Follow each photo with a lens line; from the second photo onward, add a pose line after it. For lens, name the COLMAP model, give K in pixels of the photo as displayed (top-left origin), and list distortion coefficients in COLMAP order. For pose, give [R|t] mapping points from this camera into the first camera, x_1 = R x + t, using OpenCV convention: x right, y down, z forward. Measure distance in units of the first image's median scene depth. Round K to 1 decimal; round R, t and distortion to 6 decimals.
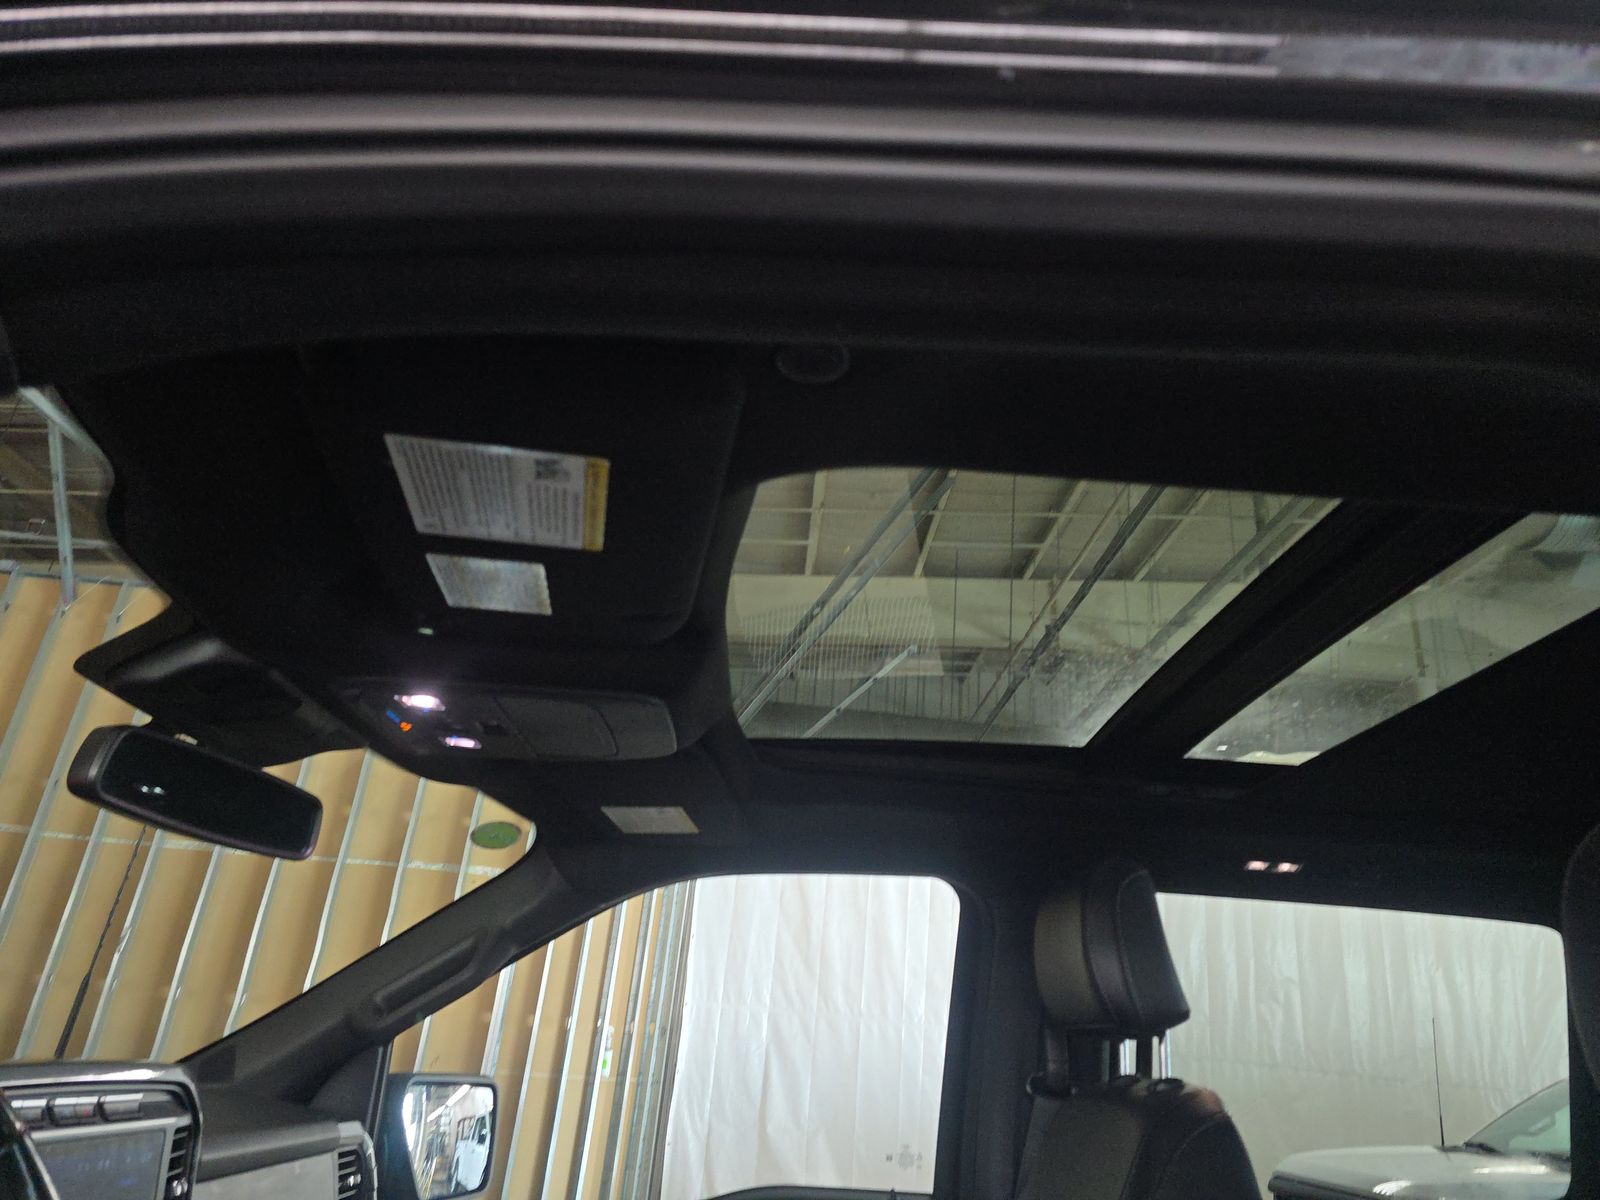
lens RADIAL K [[1068.3, 0, 806.4], [0, 1068.3, 583.0], [0, 0, 1]] dist [0.030397, -0.005840]
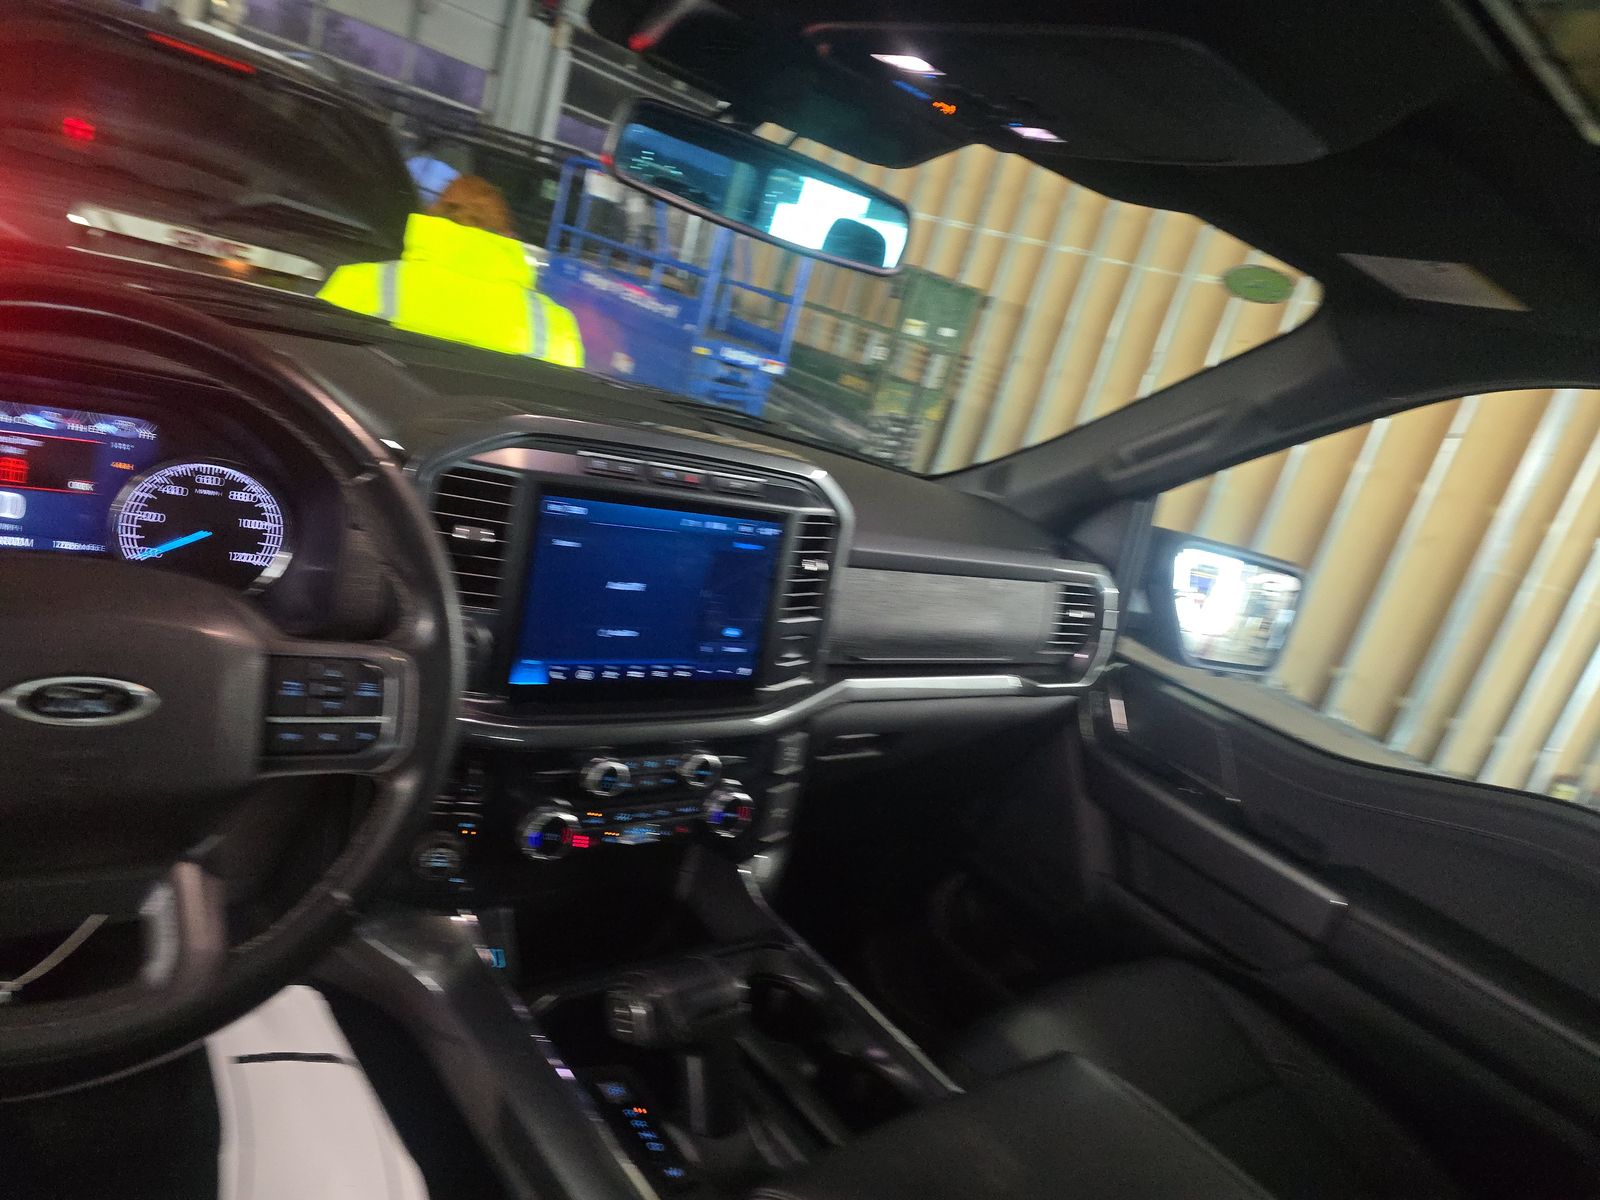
lens RADIAL K [[1068.3, 0, 806.4], [0, 1068.3, 583.0], [0, 0, 1]] dist [0.030397, -0.005840]
pose [[0.608579, 0.309365, -0.730701, 0.144305], [0.079376, 0.892513, 0.443982, 0.057868], [0.789513, -0.328199, 0.518609, 0.277415]]
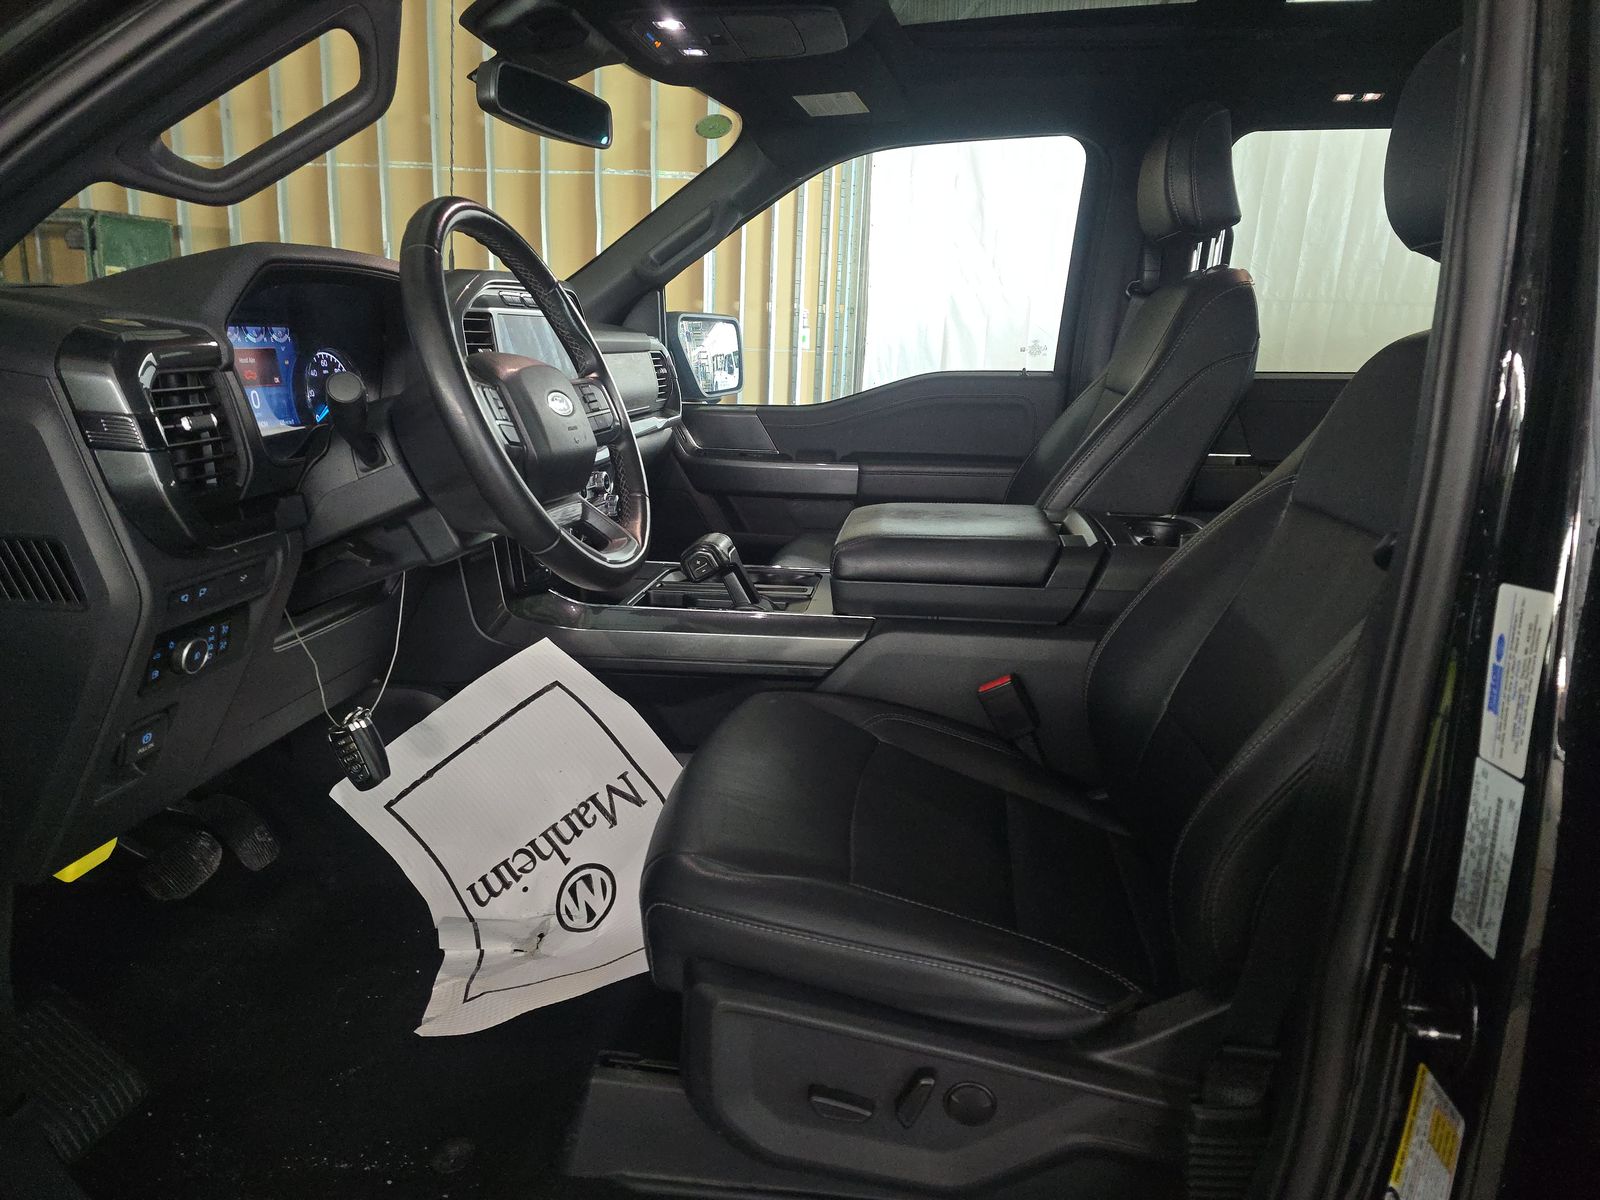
lens RADIAL K [[1068.3, 0, 806.4], [0, 1068.3, 583.0], [0, 0, 1]] dist [0.030397, -0.005840]
pose [[0.985507, -0.010463, -0.169309, 0.034637], [0.108680, 0.805291, 0.582834, -0.064907], [0.130245, -0.592788, 0.794757, -0.340833]]
